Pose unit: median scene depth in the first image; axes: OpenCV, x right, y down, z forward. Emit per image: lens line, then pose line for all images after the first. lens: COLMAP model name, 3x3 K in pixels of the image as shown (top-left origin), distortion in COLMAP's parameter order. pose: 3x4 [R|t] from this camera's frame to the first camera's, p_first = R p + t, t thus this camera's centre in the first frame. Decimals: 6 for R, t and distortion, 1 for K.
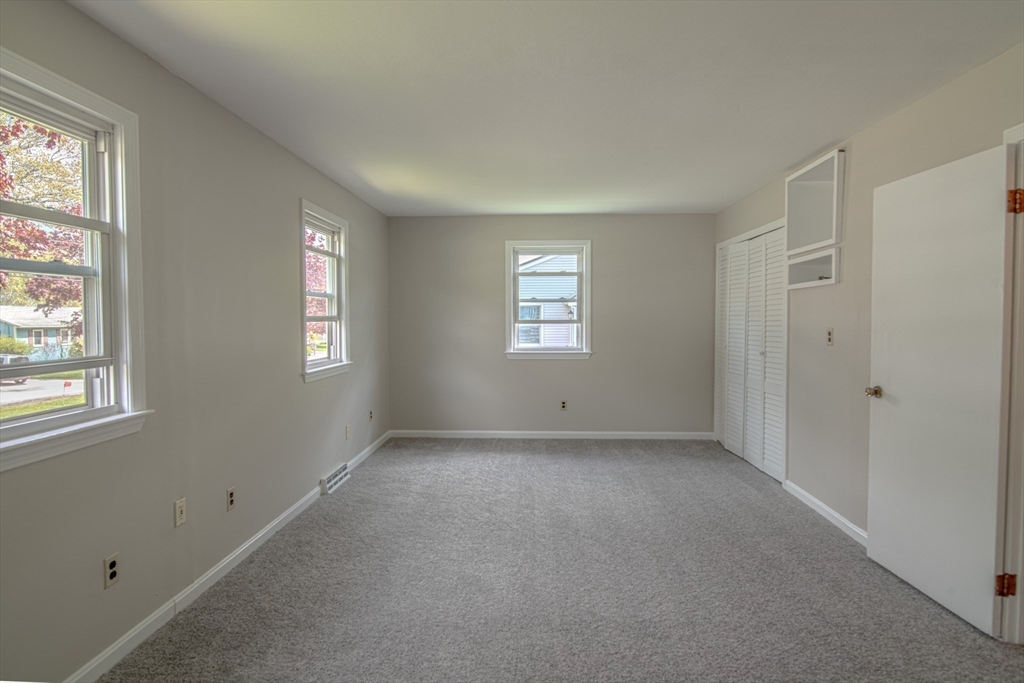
lens RADIAL K [[540.2, 0, 488.8], [0, 540.2, 340.3], [0, 0, 1]] dist [-0.013046, 0.000663]
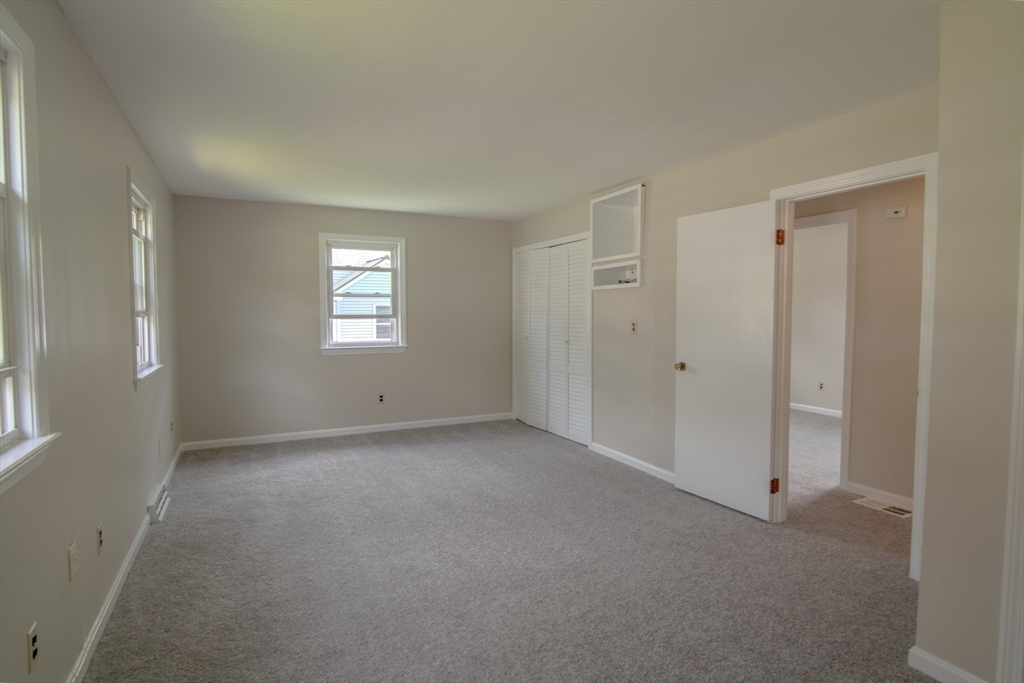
lens RADIAL K [[540.2, 0, 488.8], [0, 540.2, 340.3], [0, 0, 1]] dist [-0.013046, 0.000663]
pose [[0.876709, -0.024182, 0.480413, -0.245834], [0.019759, 0.999703, 0.014262, -0.000321], [-0.480615, -0.003011, 0.876926, 0.016834]]
